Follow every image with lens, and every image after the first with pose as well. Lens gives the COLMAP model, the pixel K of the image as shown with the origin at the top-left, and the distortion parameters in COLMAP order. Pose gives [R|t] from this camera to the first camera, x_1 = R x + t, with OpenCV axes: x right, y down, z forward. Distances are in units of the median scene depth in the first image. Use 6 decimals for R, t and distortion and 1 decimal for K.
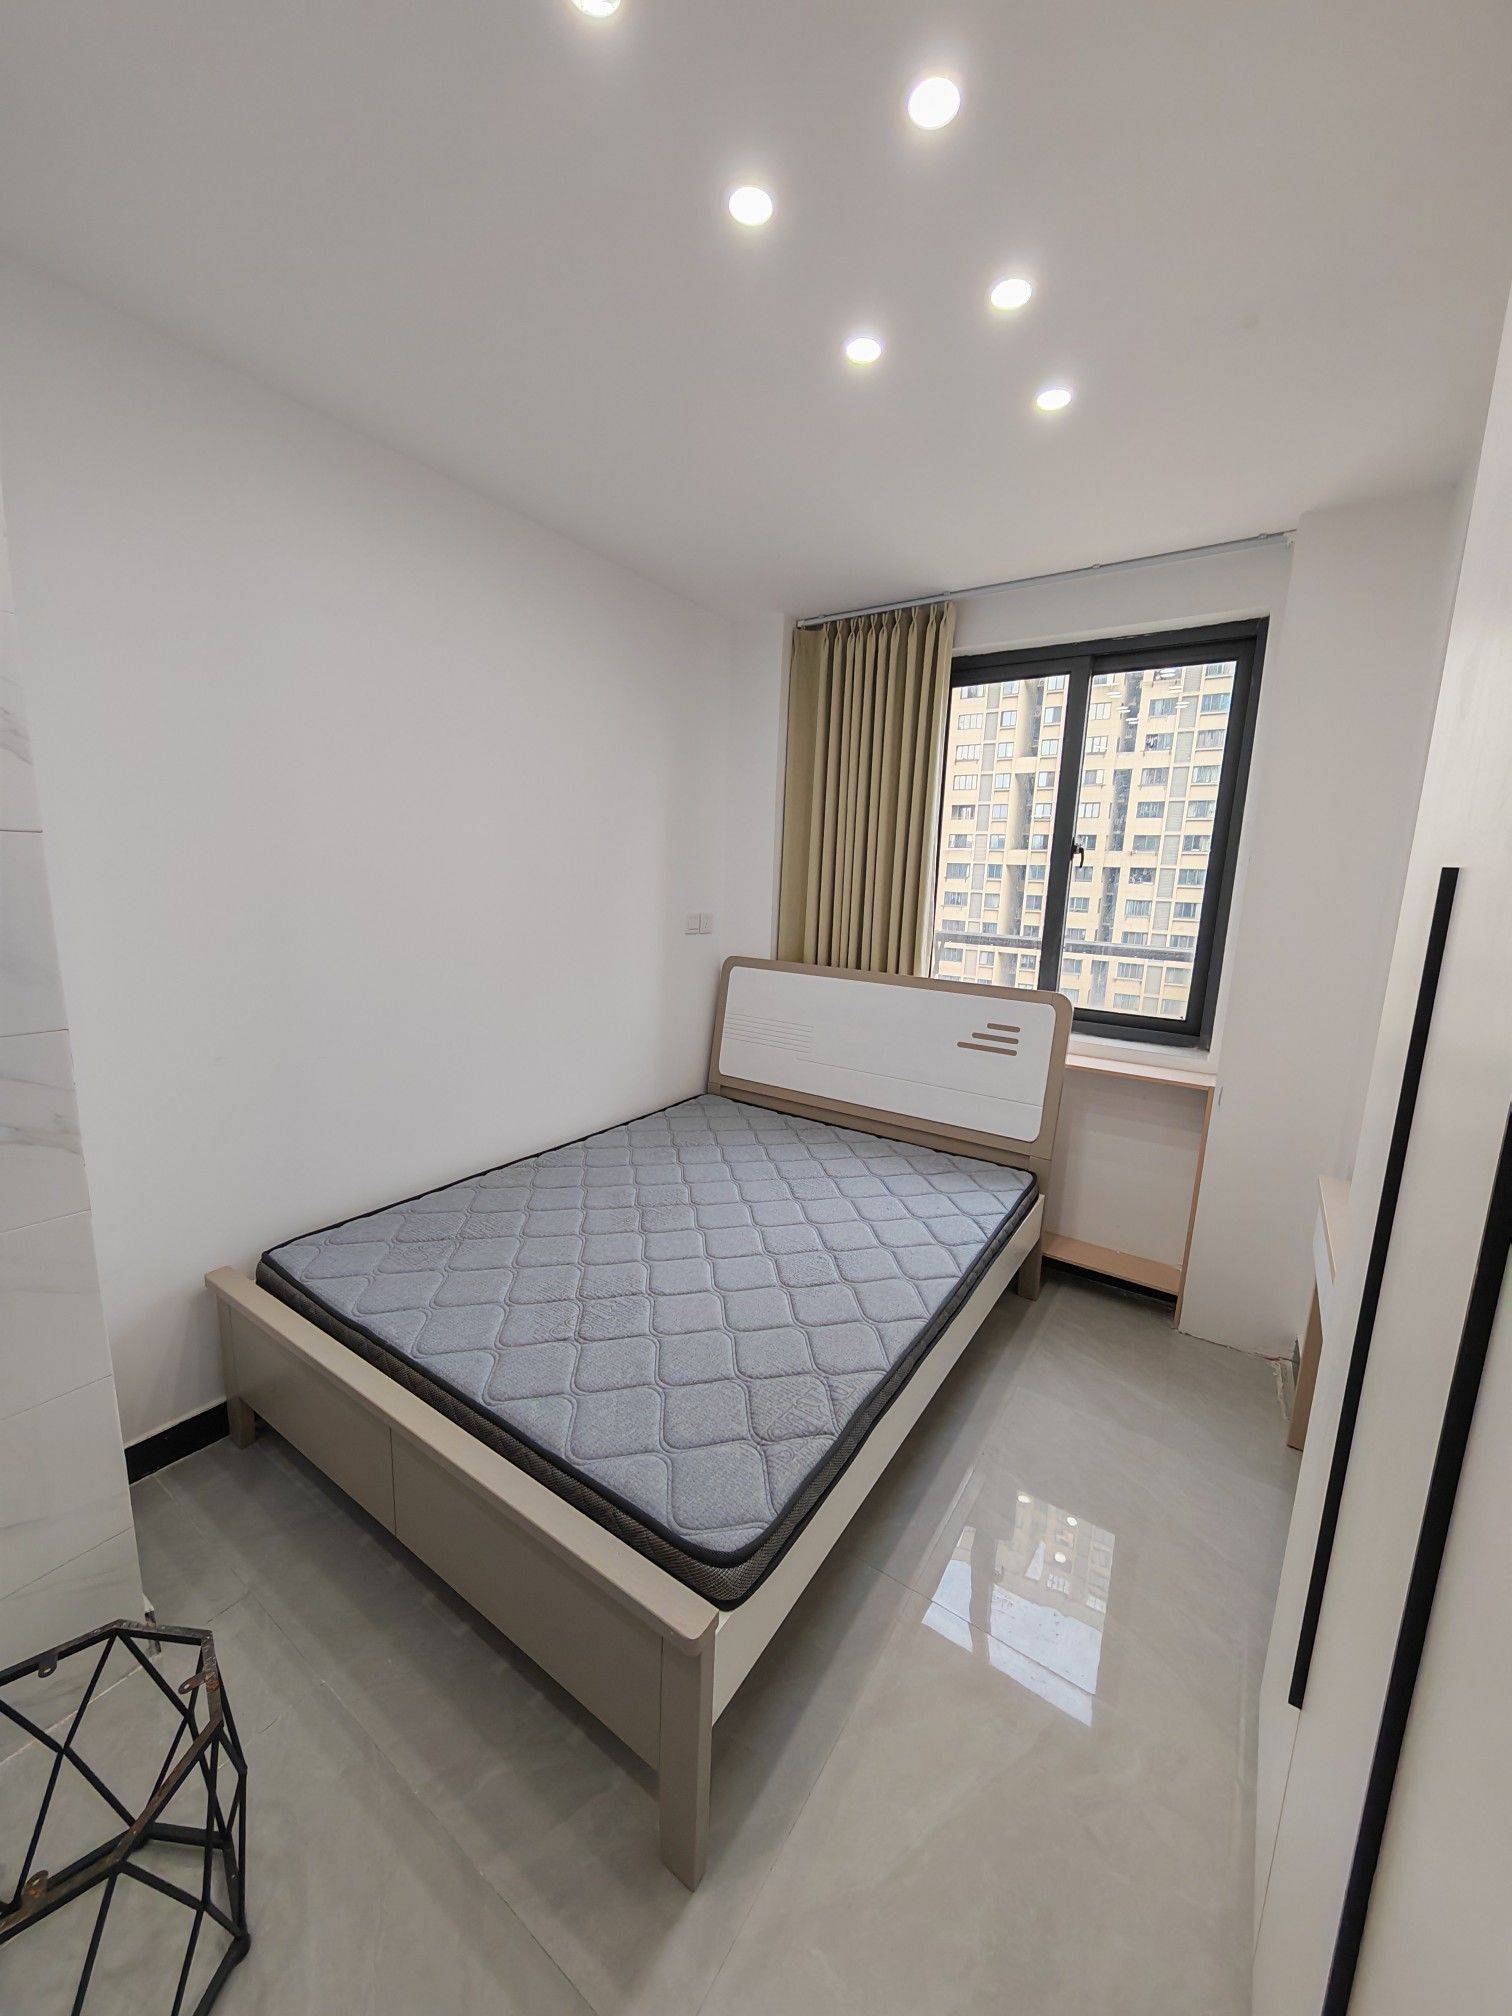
lens RADIAL K [[744.9, 0, 767.4], [0, 744.9, 1006.9], [0, 0, 1]] dist [-0.001223, -0.000067]
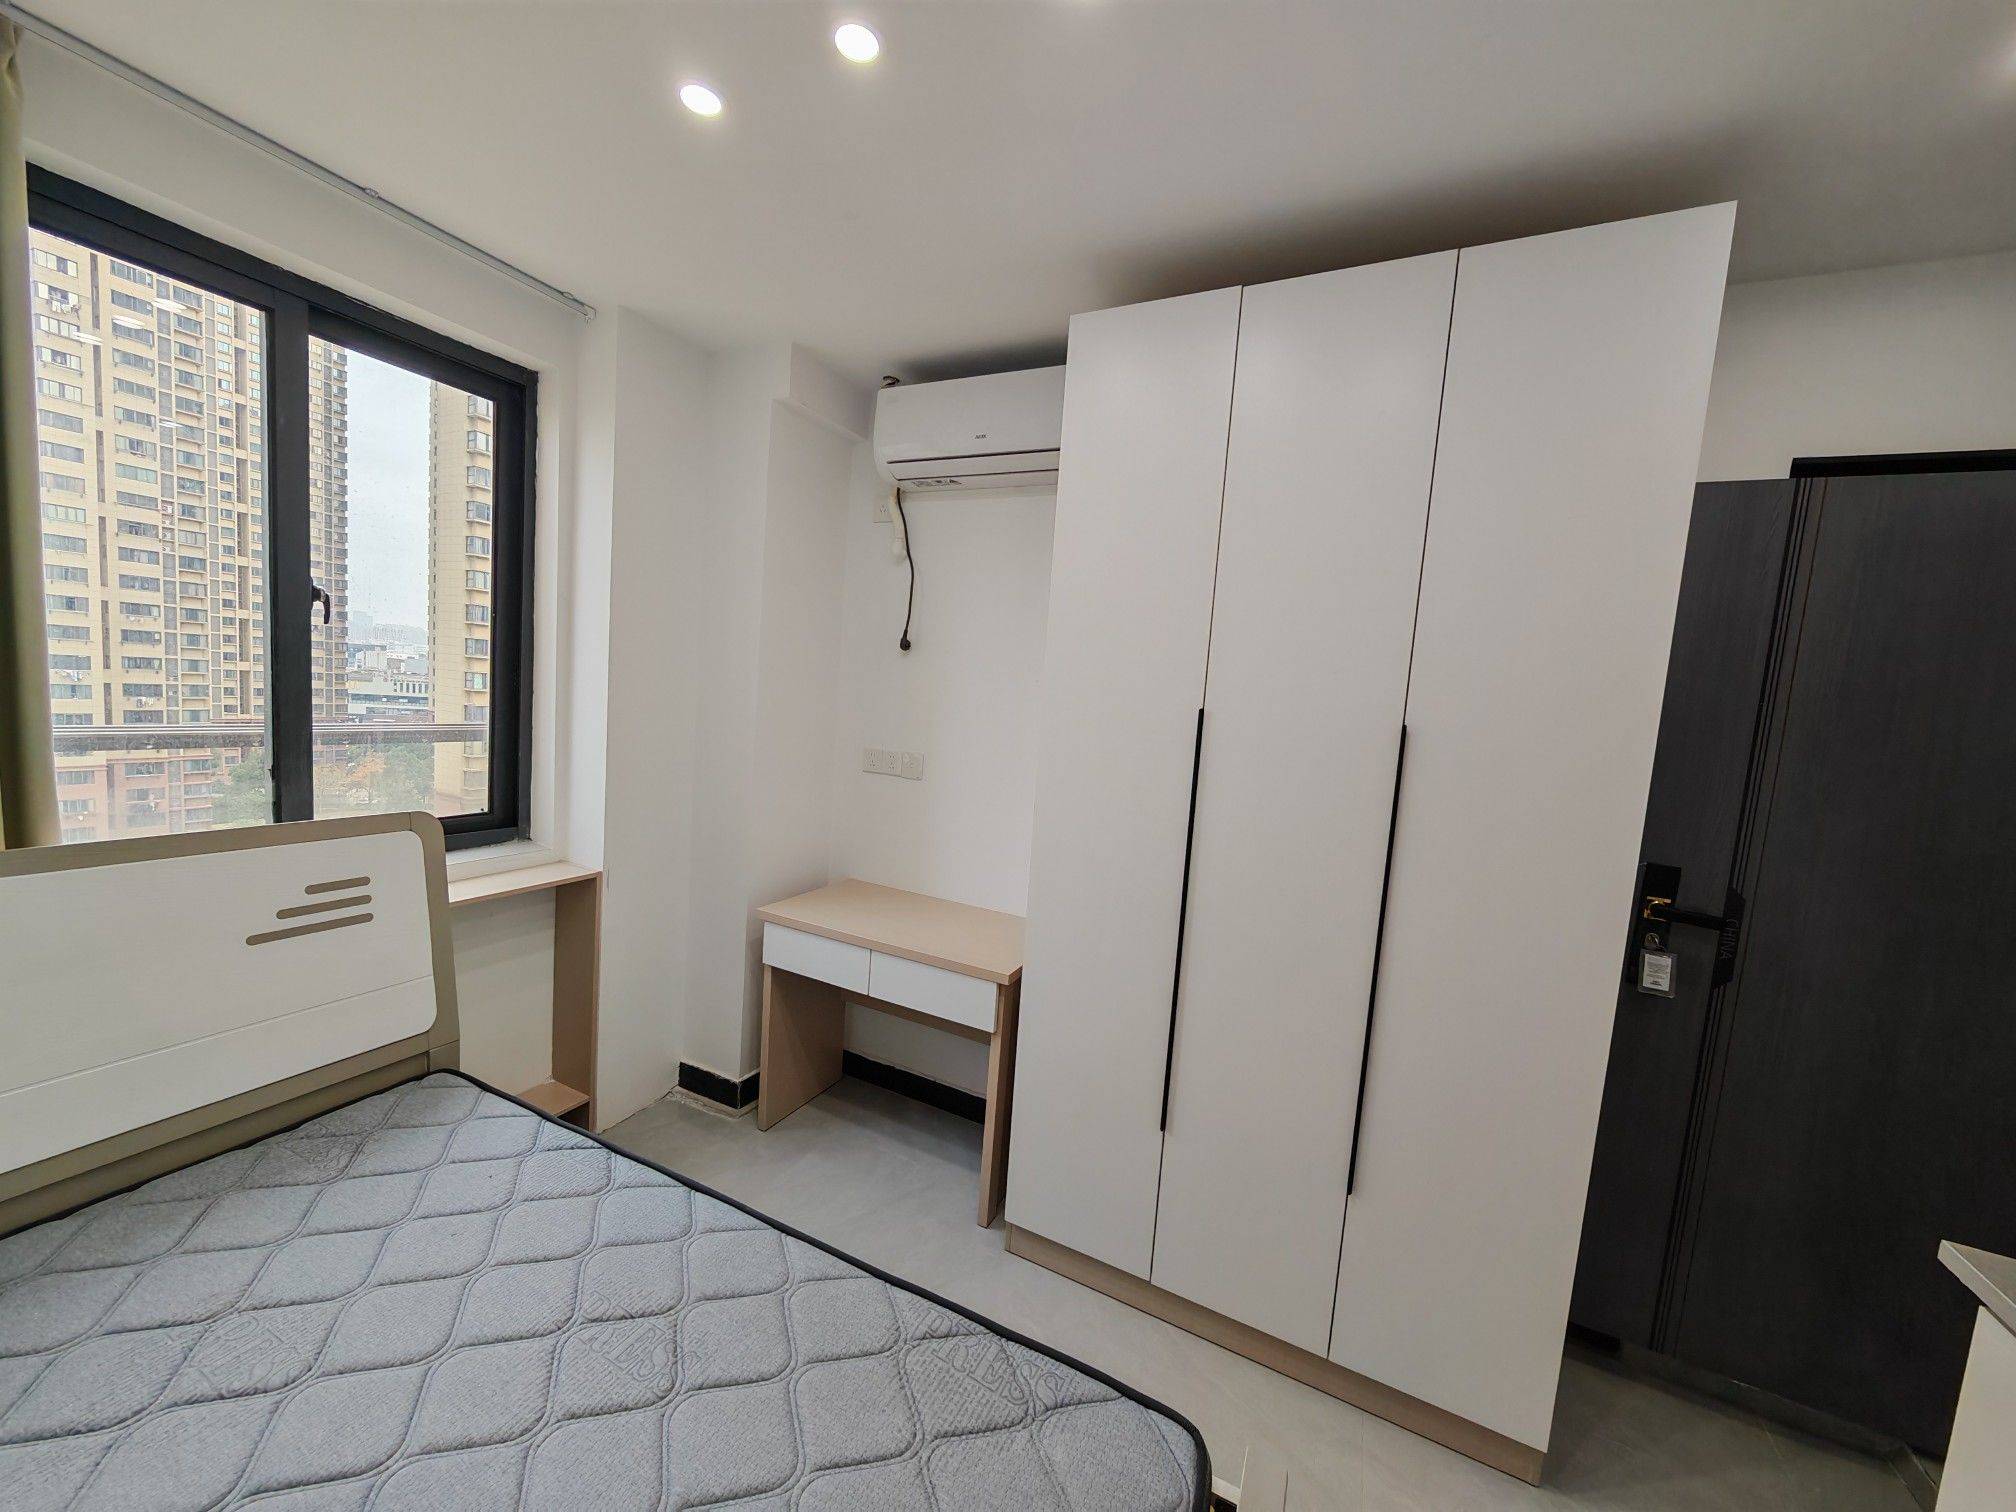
lens RADIAL K [[744.9, 0, 1008.9], [0, 744.9, 754.5], [0, 0, 1]] dist [-0.001223, -0.000067]
pose [[-0.117241, -0.135135, 0.983866, -0.347263], [0.088757, 0.985308, 0.145909, -0.121655], [-0.989129, 0.104432, -0.103525, 0.506826]]
